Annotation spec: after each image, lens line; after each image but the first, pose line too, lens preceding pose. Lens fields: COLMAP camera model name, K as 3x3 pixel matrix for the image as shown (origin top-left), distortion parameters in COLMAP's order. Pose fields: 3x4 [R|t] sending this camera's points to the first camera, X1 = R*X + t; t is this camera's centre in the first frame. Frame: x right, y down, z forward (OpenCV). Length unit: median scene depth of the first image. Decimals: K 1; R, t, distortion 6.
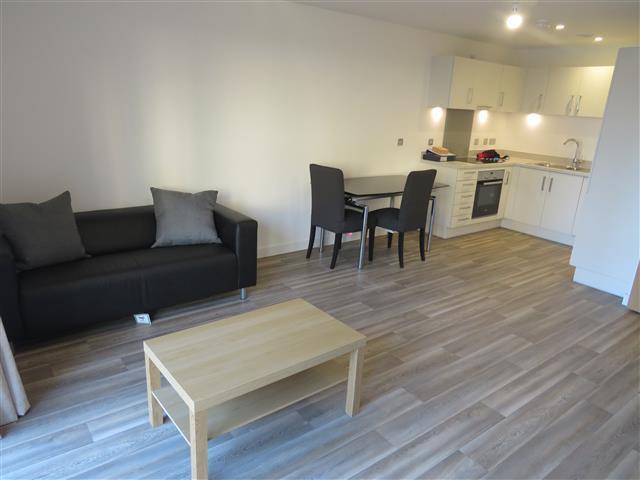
lens RADIAL K [[467.6, 0, 331.4], [0, 467.6, 240.8], [0, 0, 1]] dist [0.003734, 0.049177]
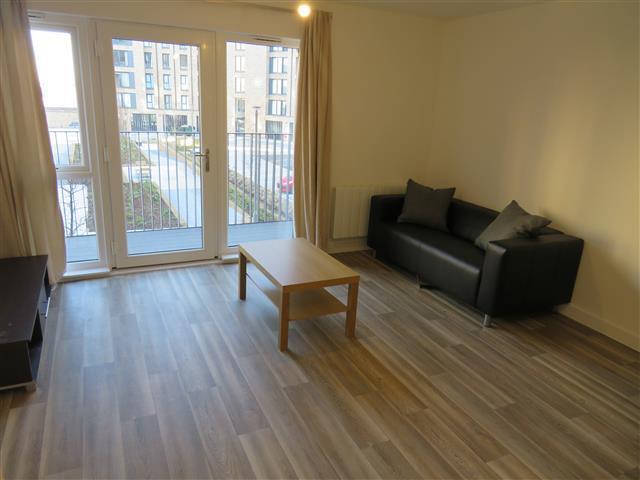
lens RADIAL K [[467.6, 0, 331.4], [0, 467.6, 240.8], [0, 0, 1]] dist [0.003734, 0.049177]
pose [[-0.212721, 0.215176, -0.953126, 0.964934], [-0.359384, 0.889847, 0.281098, -0.237855], [0.908622, 0.402333, -0.111959, 0.967925]]
